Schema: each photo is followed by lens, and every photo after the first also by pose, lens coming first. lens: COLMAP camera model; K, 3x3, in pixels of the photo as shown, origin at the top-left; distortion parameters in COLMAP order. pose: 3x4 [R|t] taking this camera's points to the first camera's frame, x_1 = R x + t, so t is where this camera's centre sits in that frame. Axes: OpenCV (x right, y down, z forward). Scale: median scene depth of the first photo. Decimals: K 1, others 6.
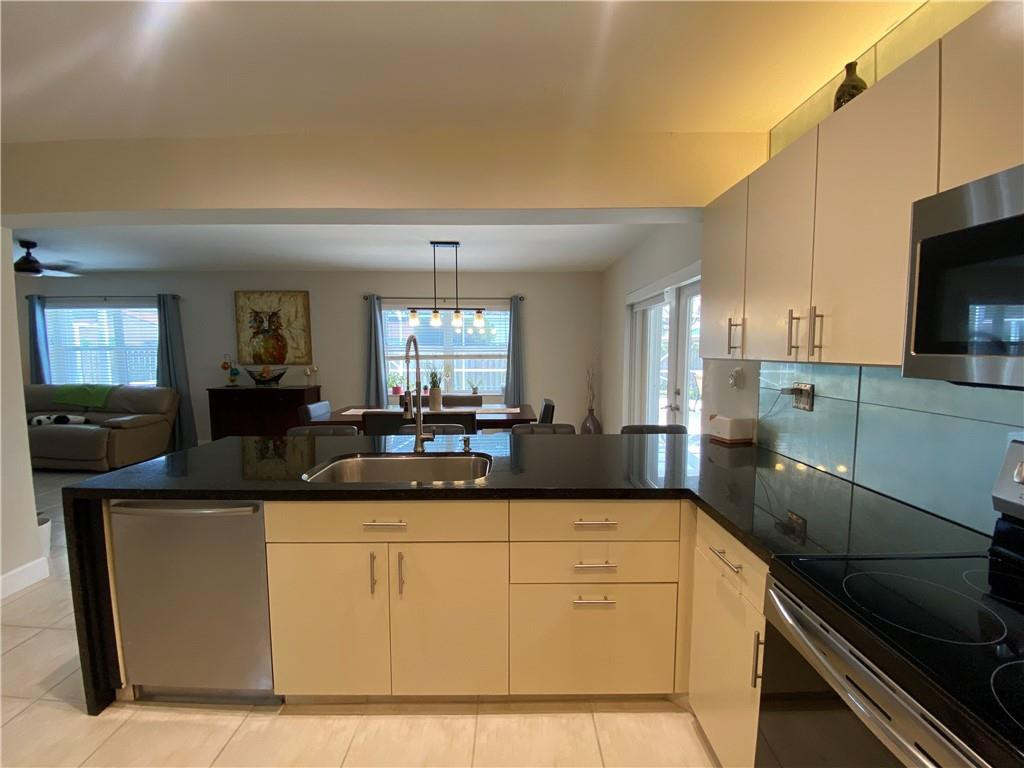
lens RADIAL K [[416.9, 0, 507.9], [0, 416.9, 382.1], [0, 0, 1]] dist [0.015277, -0.013852]
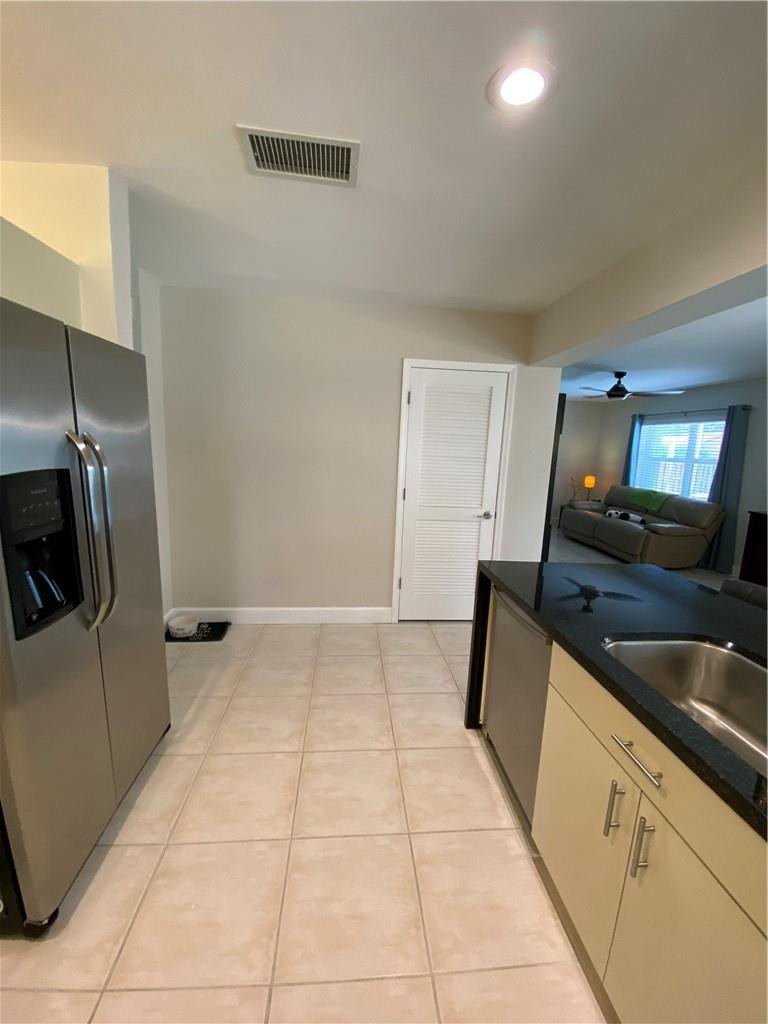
lens RADIAL K [[416.9, 0, 384.0], [0, 416.9, 512.0], [0, 0, 1]] dist [0.015277, -0.013852]
pose [[0.106833, 0.165516, -0.980404, 0.061132], [-0.124419, 0.980522, 0.151978, -0.020653], [0.986462, 0.105745, 0.125345, 0.134416]]
